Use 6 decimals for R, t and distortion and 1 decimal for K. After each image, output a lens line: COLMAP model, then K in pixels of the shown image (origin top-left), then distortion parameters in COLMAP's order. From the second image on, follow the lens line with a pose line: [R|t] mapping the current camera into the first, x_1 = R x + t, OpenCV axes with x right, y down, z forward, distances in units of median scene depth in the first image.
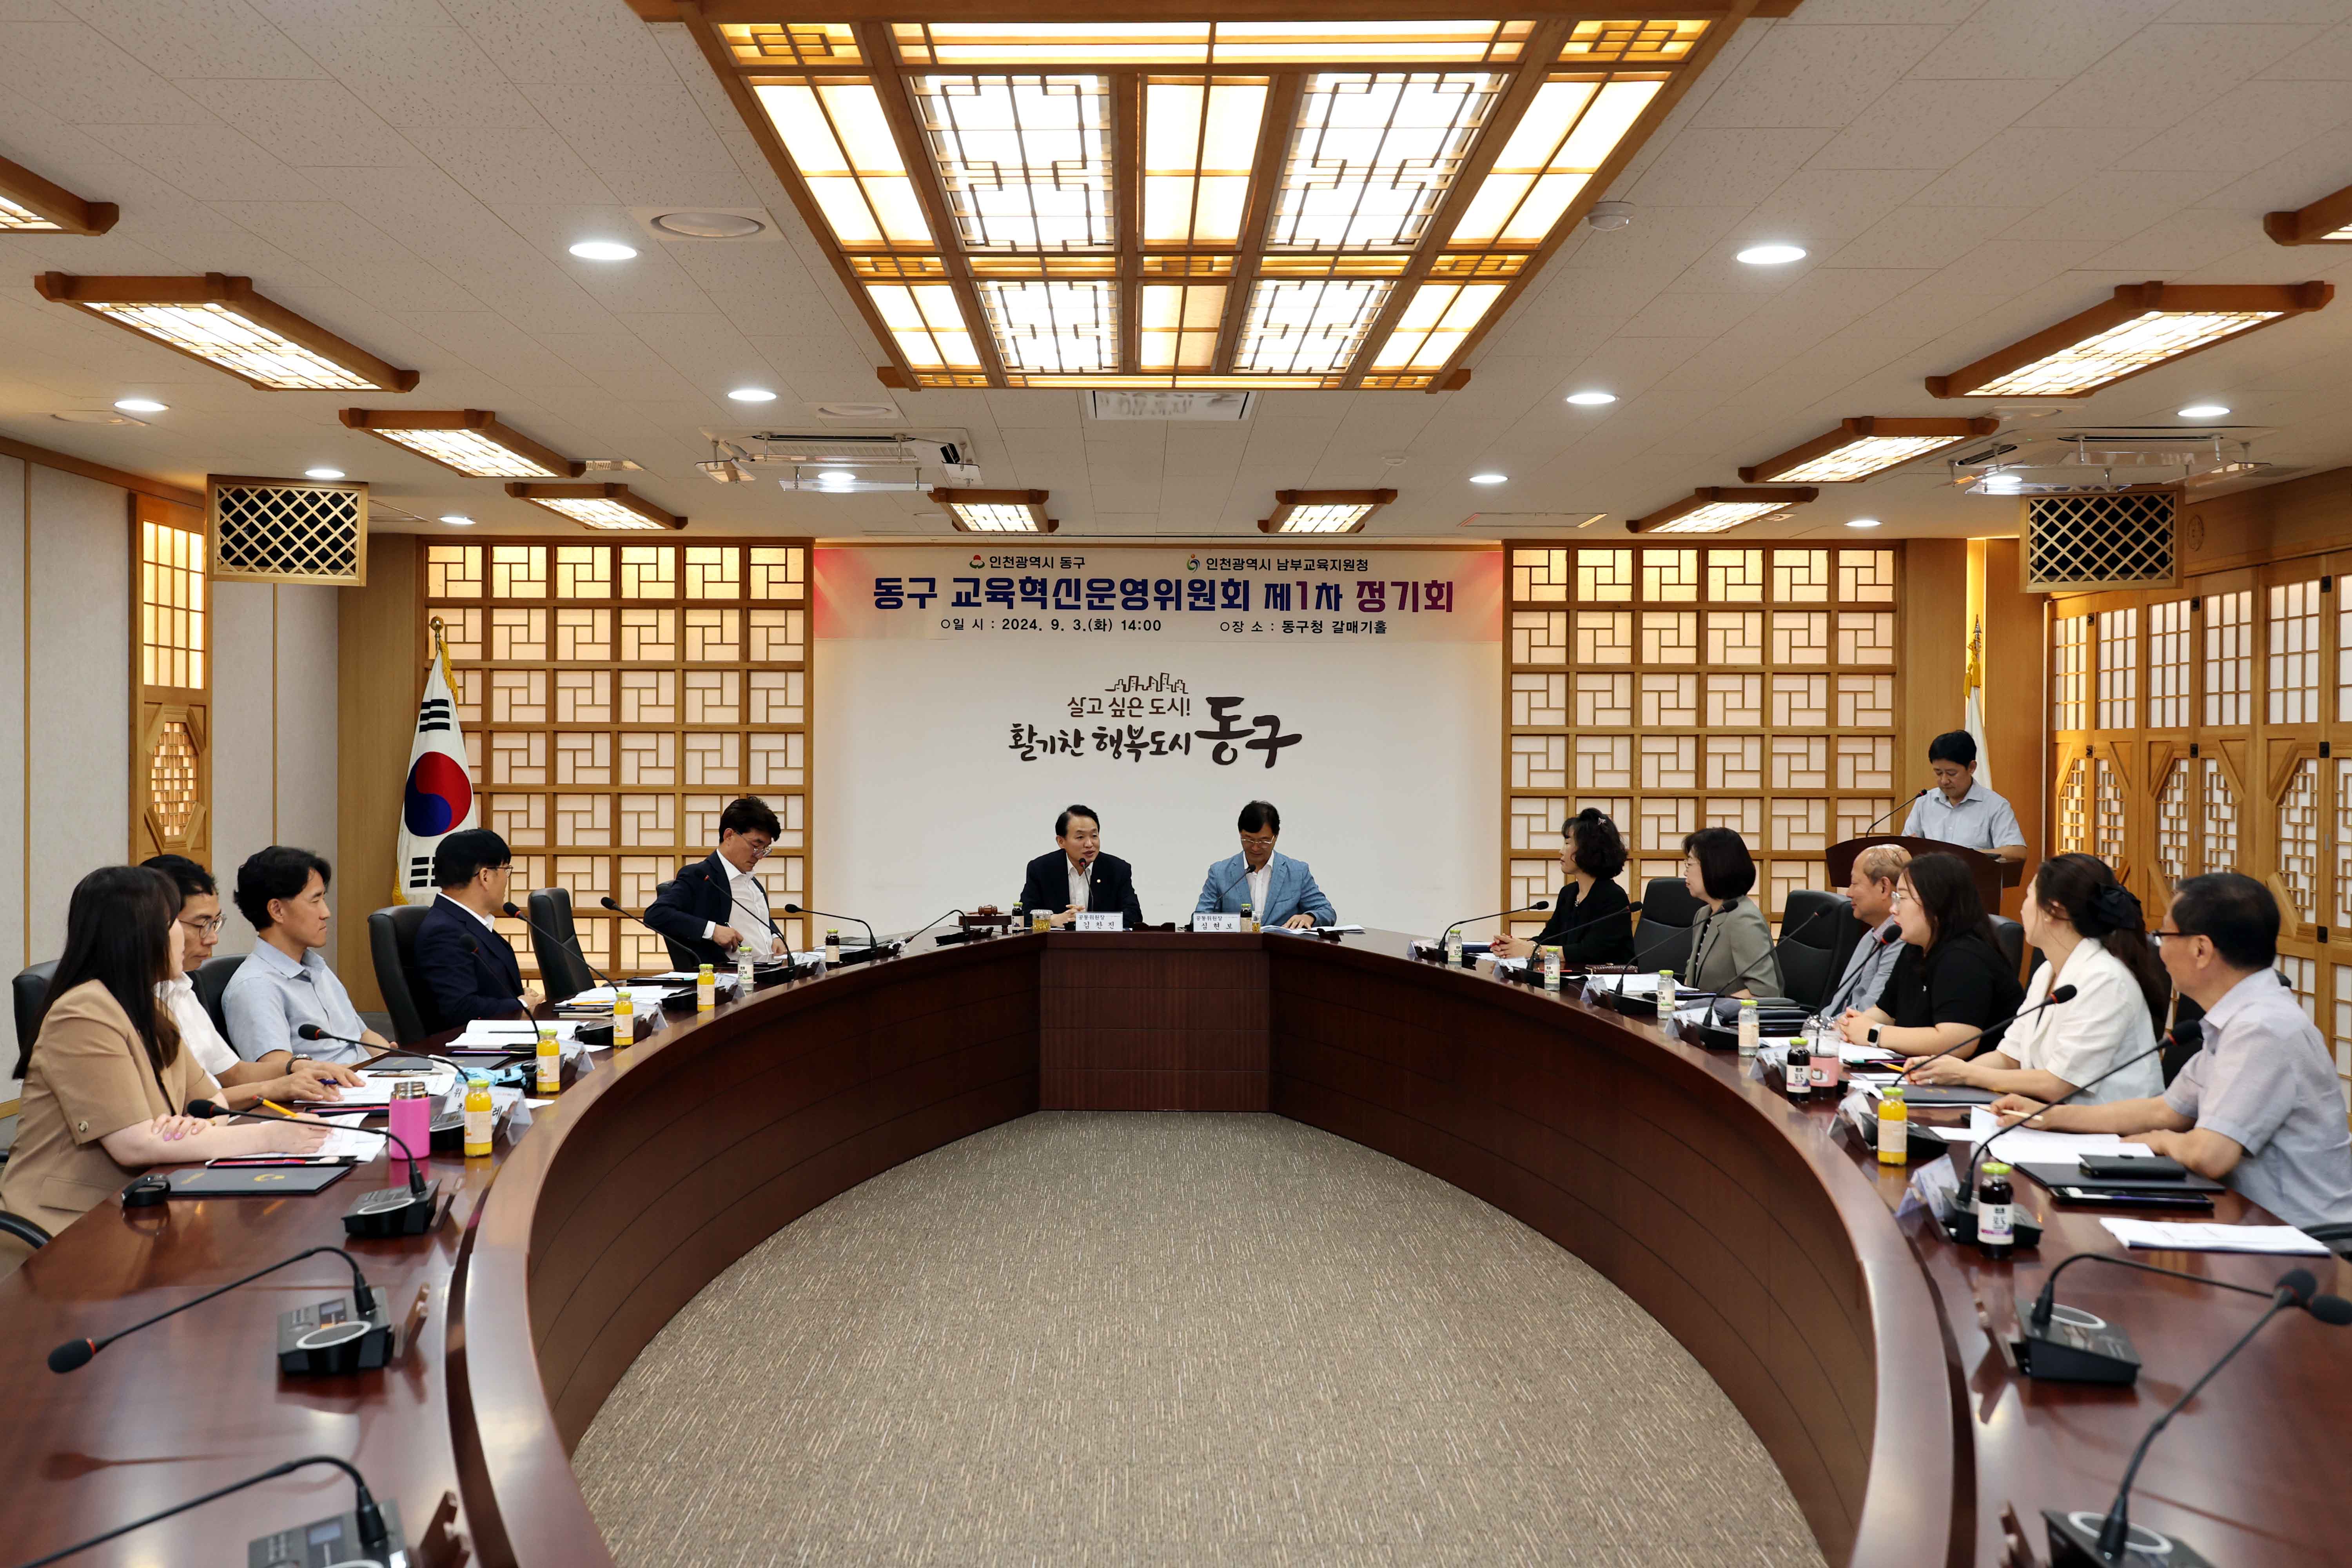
lens RADIAL K [[2272.3, 0, 1118.3], [0, 2272.3, 793.9], [0, 0, 1]] dist [0.002880, 0.000000]
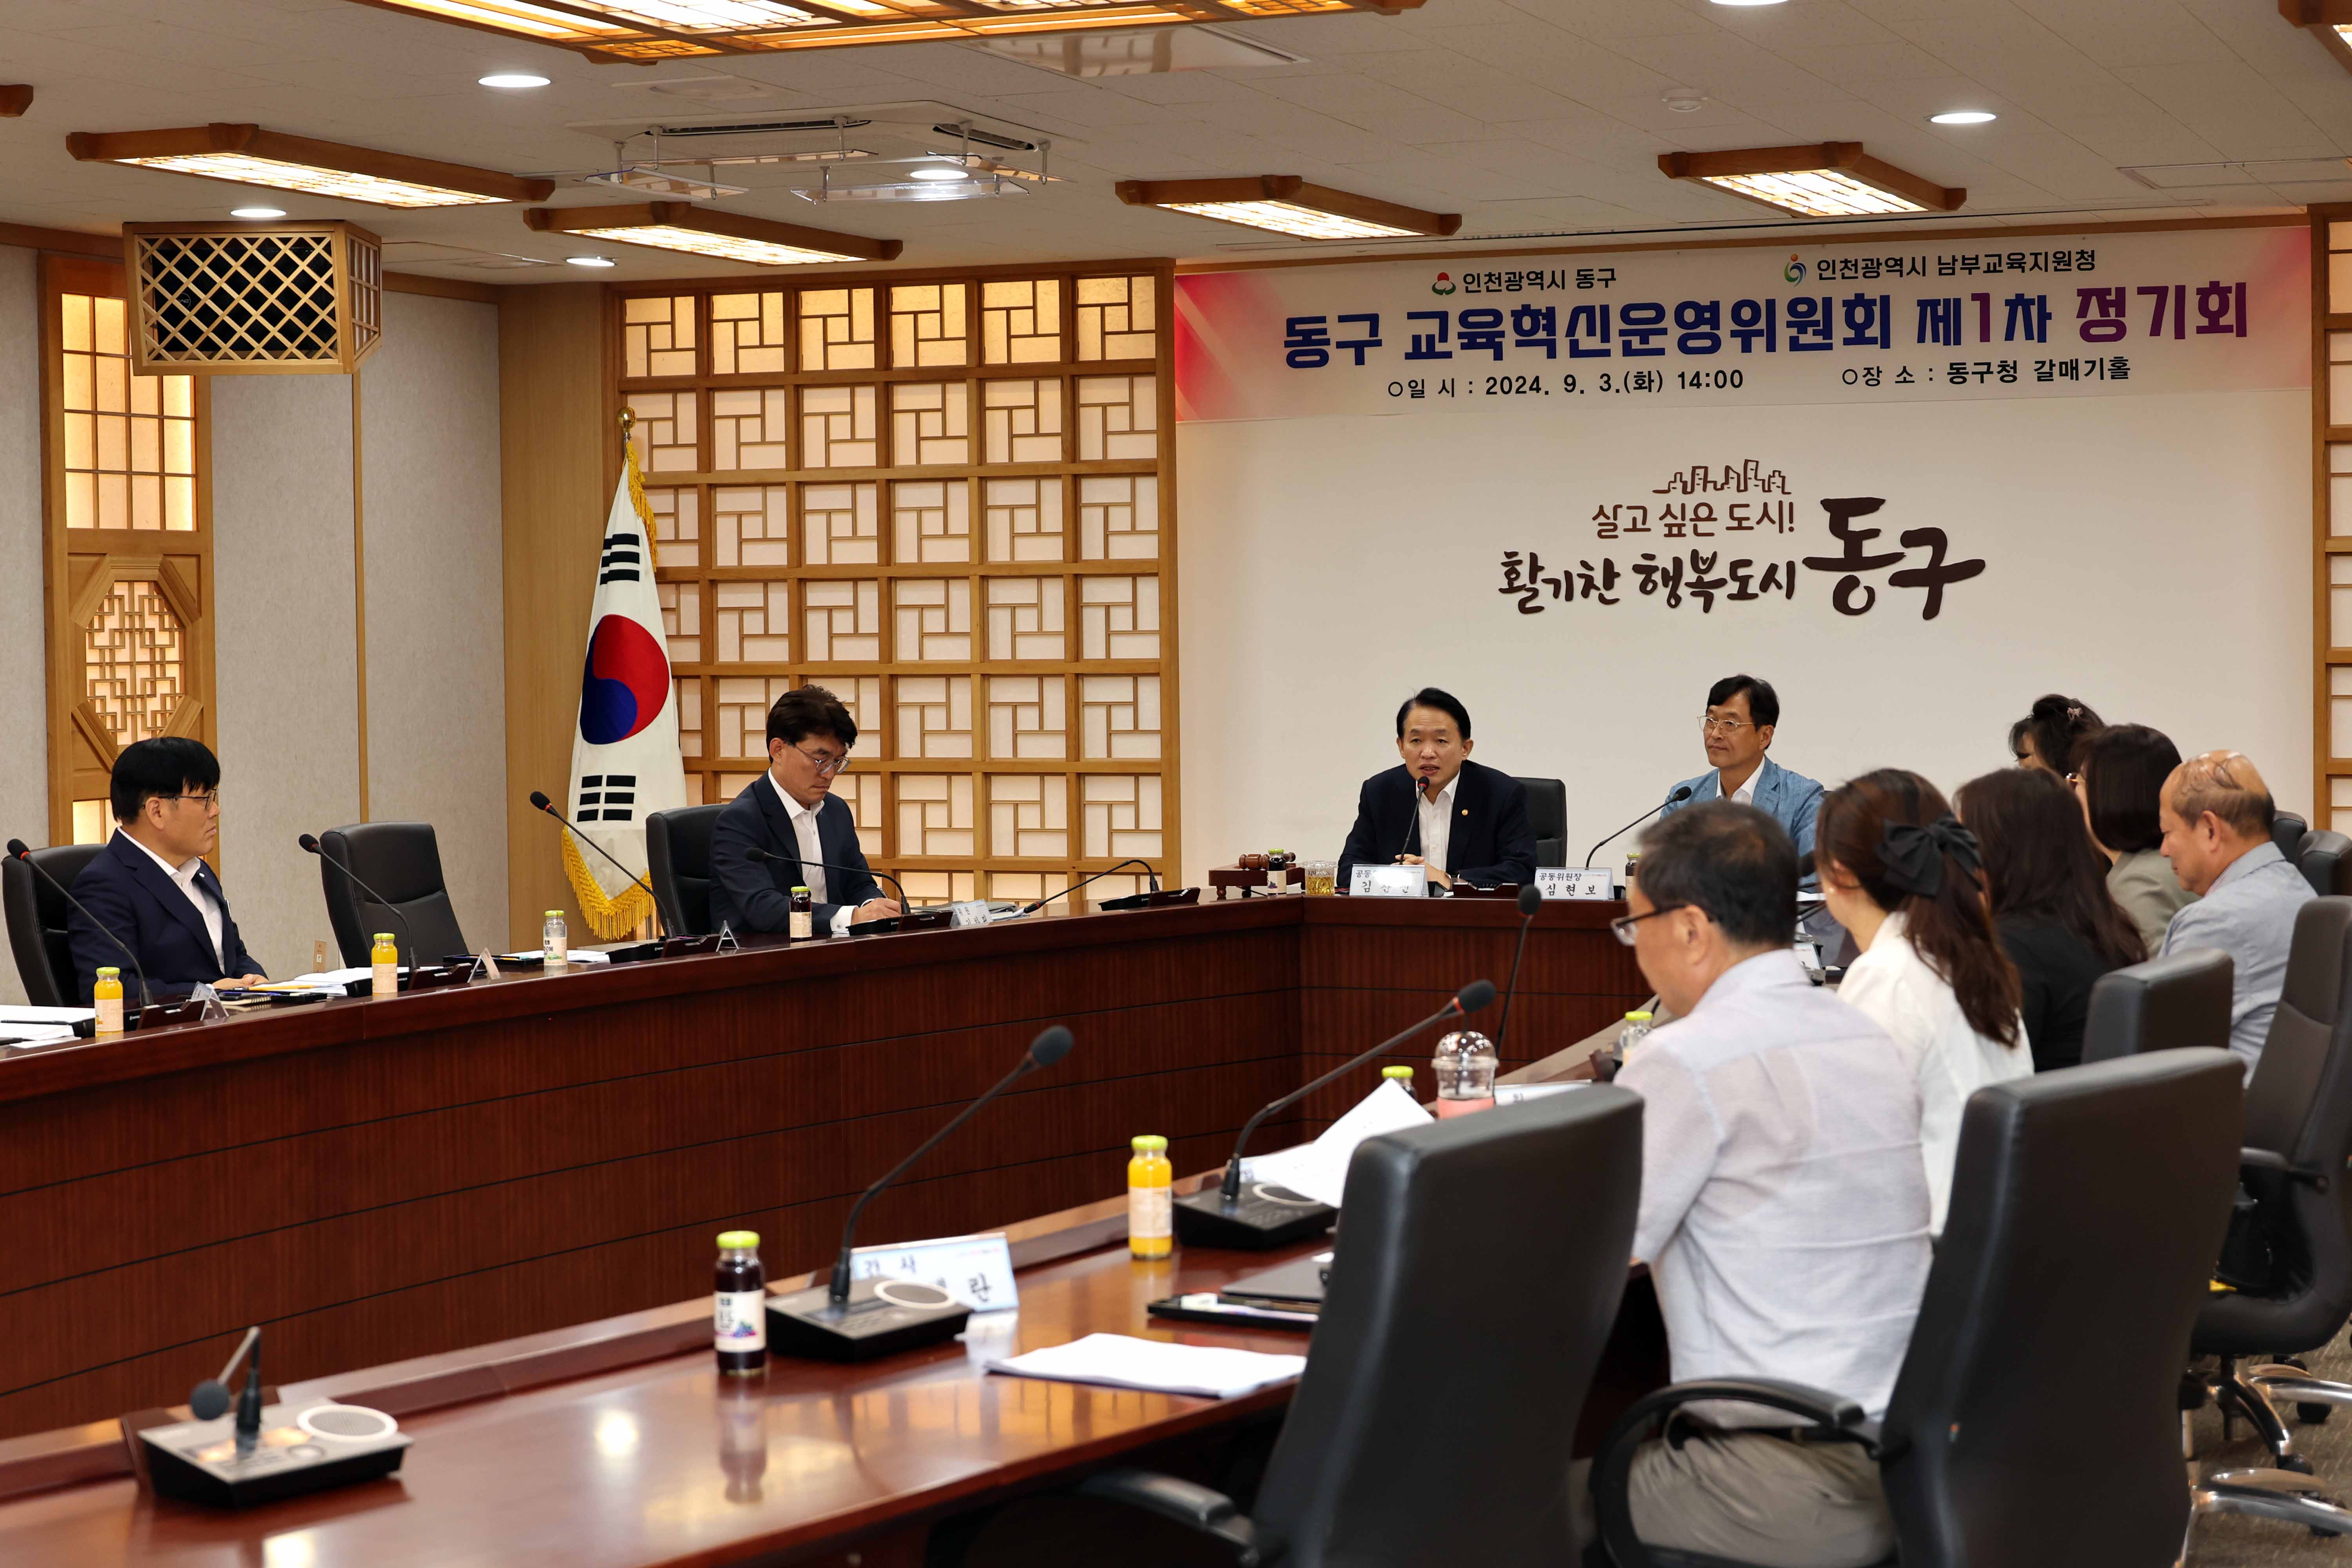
lens RADIAL K [[3974.8, 0, 1252.1], [0, 3974.8, 752.9], [0, 0, 1]] dist [-0.053375, 0.000000]
pose [[0.935523, -0.003806, -0.353245, 0.266943], [0.011670, 0.999729, 0.020135, 0.000202], [0.353073, -0.022959, 0.935314, -0.003890]]
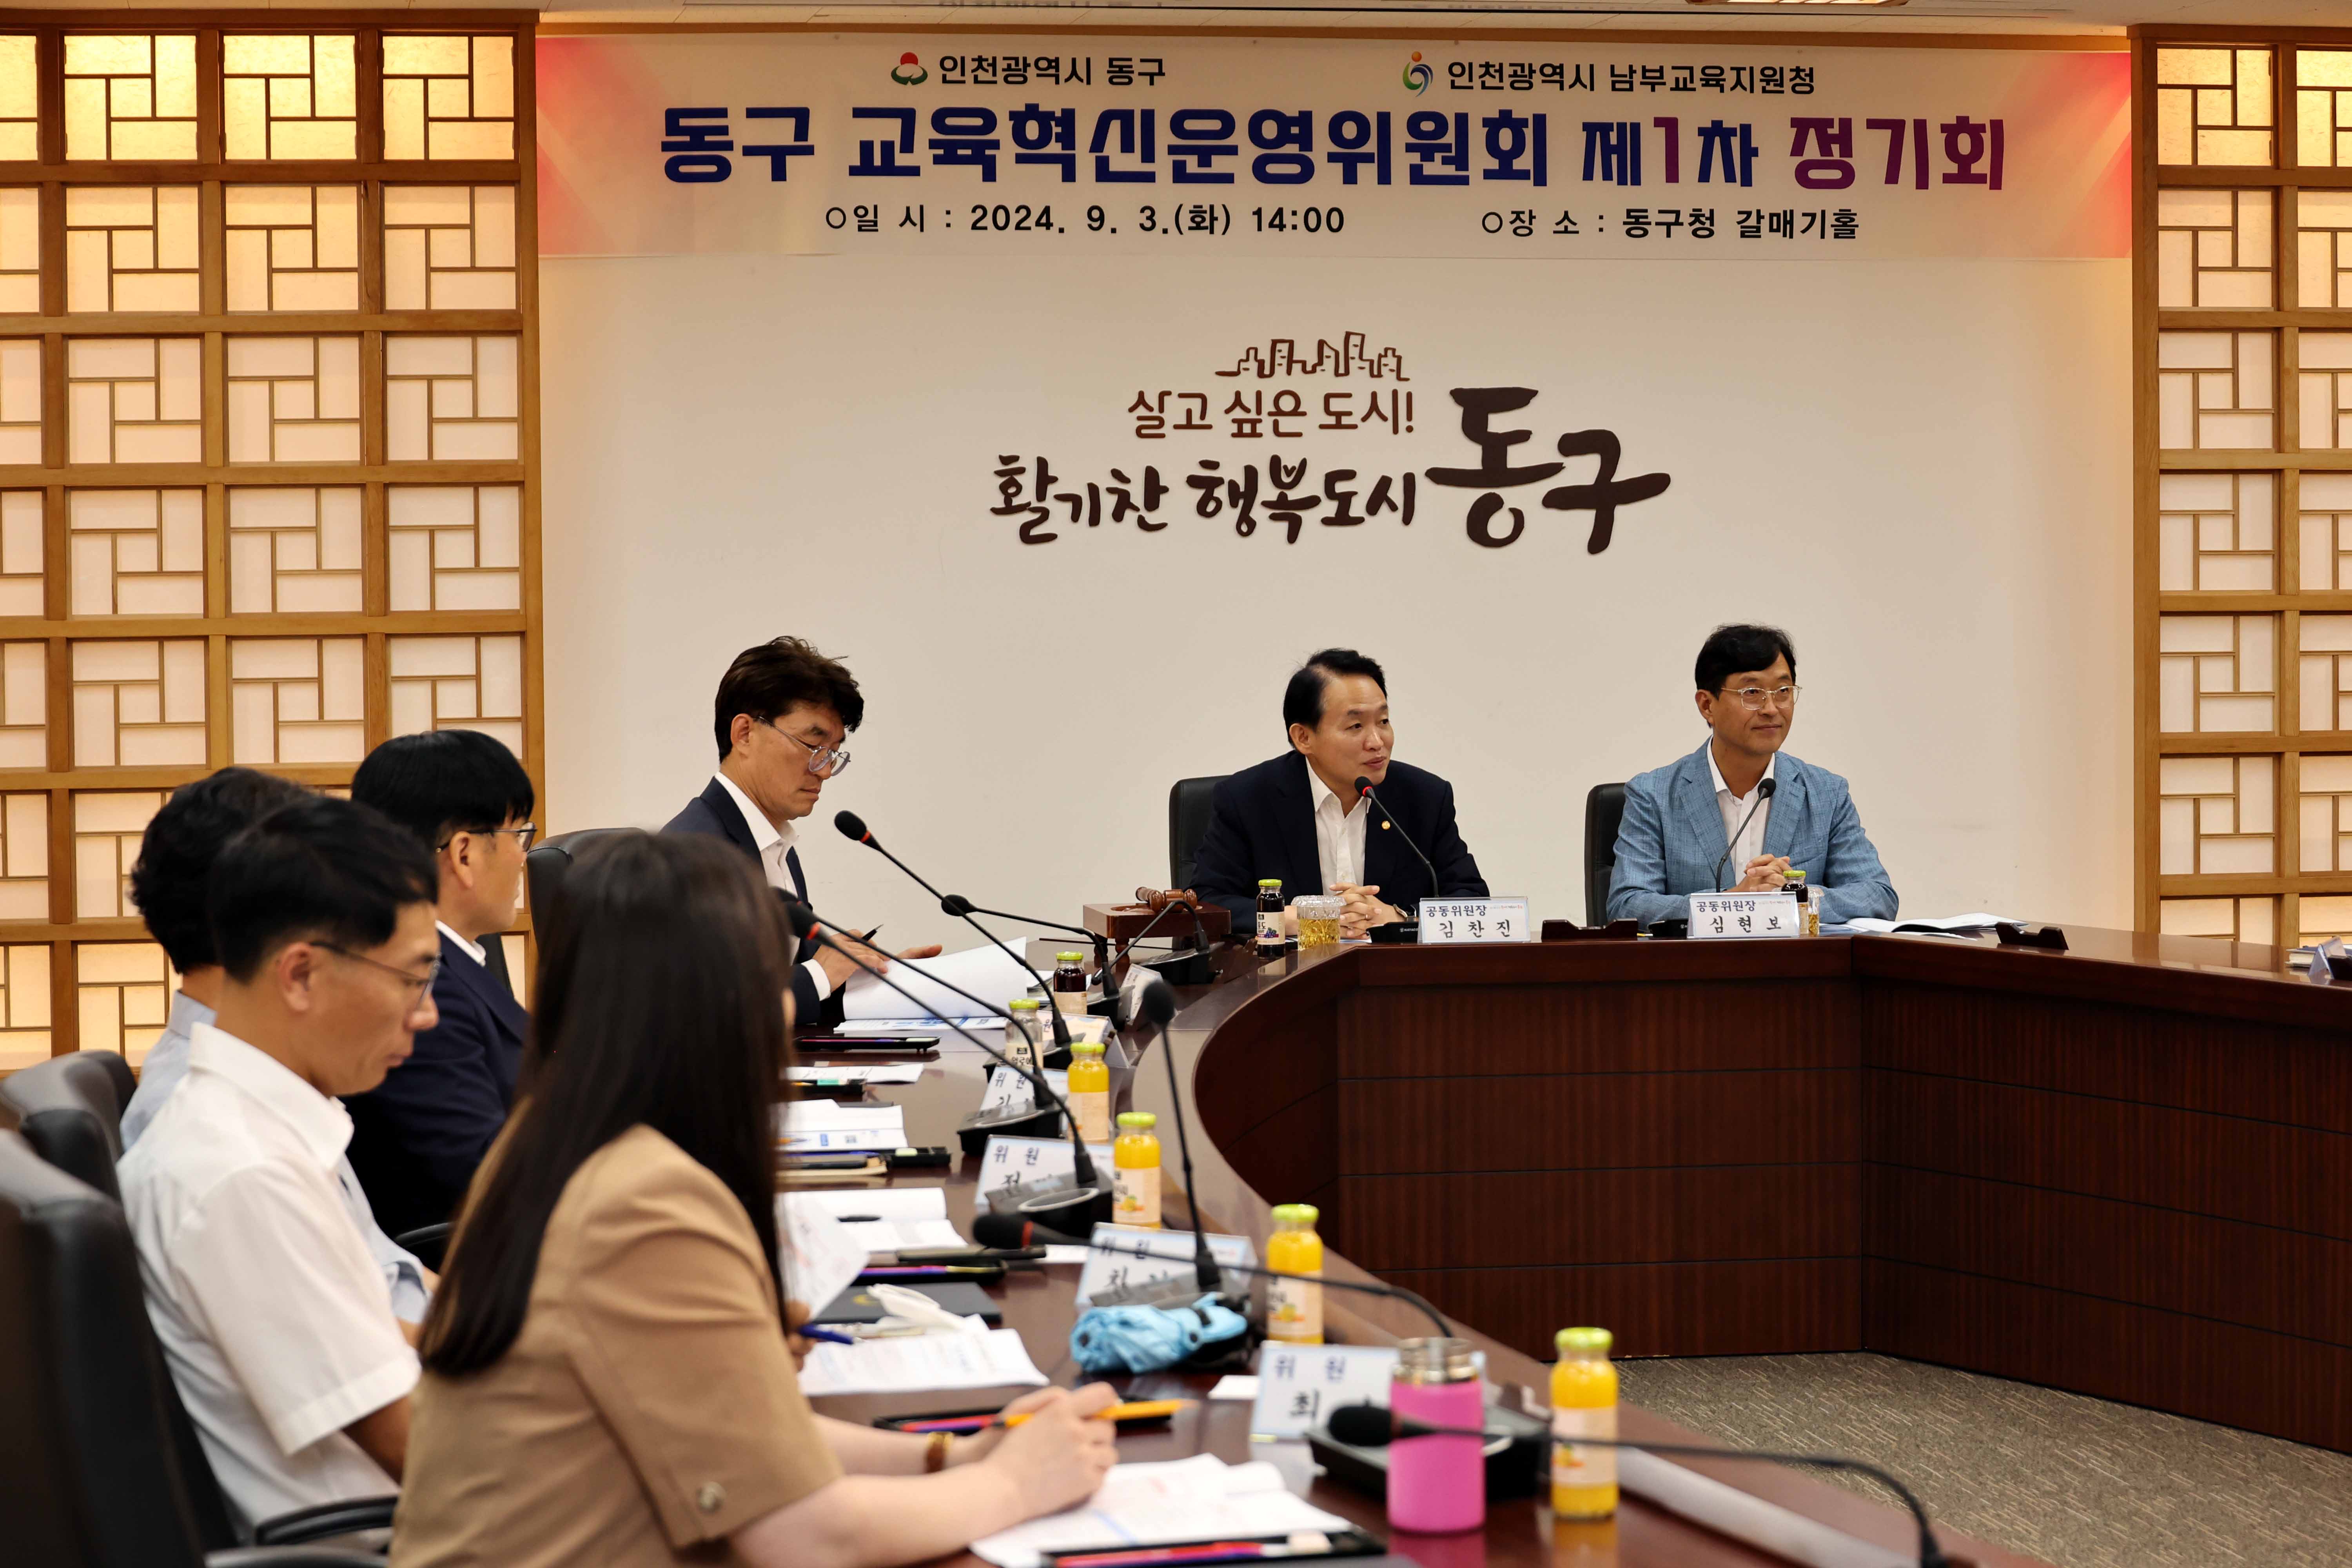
lens RADIAL K [[5280.8, 0, 1239.0], [0, 5280.8, 820.9], [0, 0, 1]] dist [-0.147152, 0.000000]
pose [[0.983795, -0.022212, 0.177918, -0.181391], [0.015484, 0.999115, 0.039112, -0.001043], [-0.178629, -0.035723, 0.983268, 0.034917]]
